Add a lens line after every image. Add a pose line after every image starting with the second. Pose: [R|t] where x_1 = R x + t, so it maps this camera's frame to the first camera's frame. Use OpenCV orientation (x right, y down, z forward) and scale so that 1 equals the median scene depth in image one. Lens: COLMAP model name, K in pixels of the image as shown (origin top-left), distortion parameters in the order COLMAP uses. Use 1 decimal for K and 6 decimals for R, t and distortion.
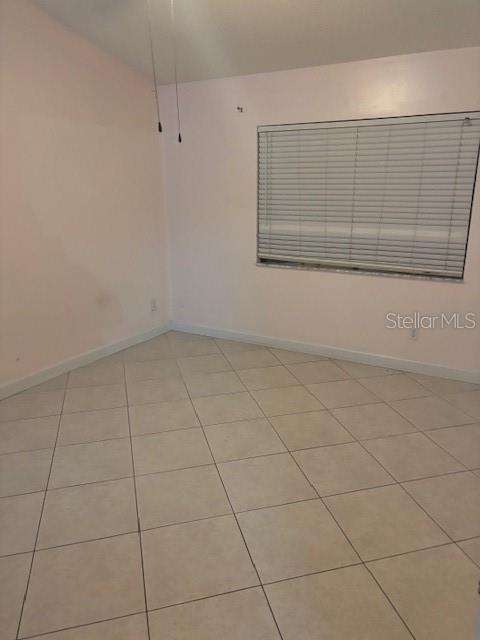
lens RADIAL K [[486.2, 0, 235.0], [0, 486.2, 322.1], [0, 0, 1]] dist [0.042797, -0.057294]
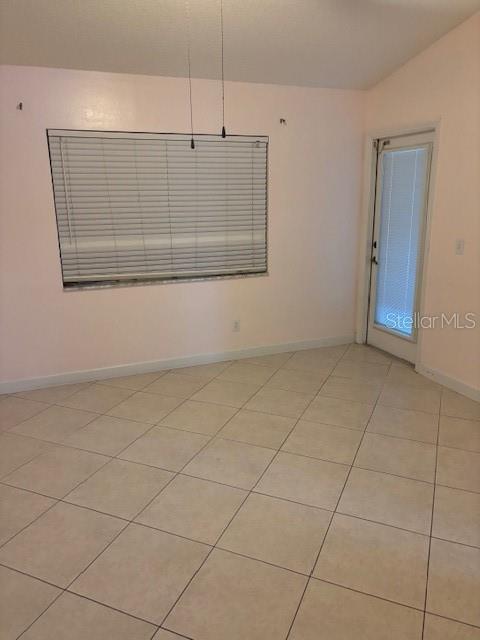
lens RADIAL K [[486.2, 0, 237.4], [0, 486.2, 320.3], [0, 0, 1]] dist [0.042797, -0.057294]
pose [[0.616863, -0.200156, 0.761195, -0.488969], [0.224050, 0.971767, 0.073958, -0.071462], [-0.754507, 0.124924, 0.644293, 0.261530]]
